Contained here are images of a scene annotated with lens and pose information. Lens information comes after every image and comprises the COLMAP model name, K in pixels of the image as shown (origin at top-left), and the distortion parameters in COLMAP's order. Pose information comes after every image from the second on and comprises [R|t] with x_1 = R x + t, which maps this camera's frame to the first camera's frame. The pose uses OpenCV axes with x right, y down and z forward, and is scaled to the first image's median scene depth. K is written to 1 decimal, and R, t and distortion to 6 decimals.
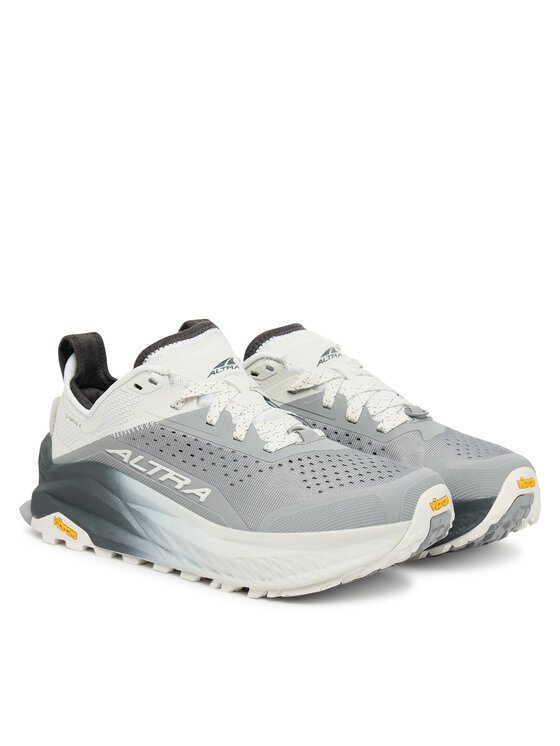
lens RADIAL K [[1880.0, 0, 280.0], [0, 1880.0, 373.0], [0, 0, 1]] dist [1.202089, 0.017081]
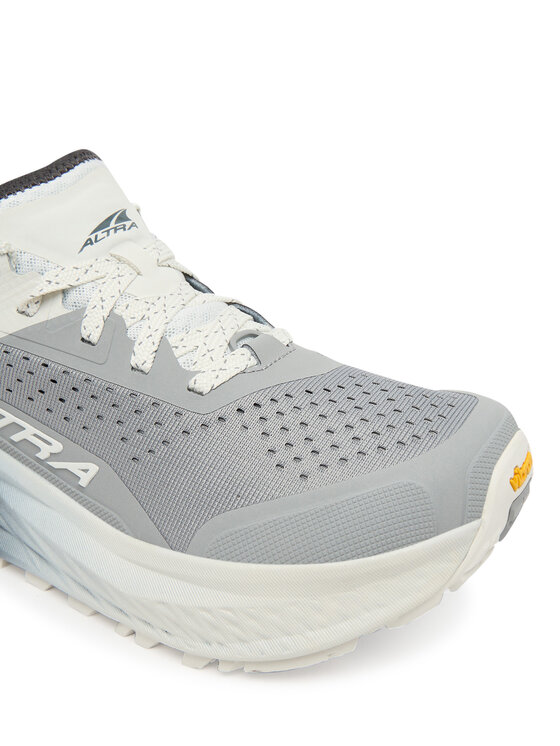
lens RADIAL K [[1012.1, 0, 280.0], [0, 1012.1, 373.0], [0, 0, 1]] dist [-0.019151, -0.016596]
pose [[0.995059, -0.081192, 0.057140, 0.001229], [0.067190, 0.974412, 0.214490, -0.023838], [-0.073093, -0.209591, 0.975053, 0.705643]]
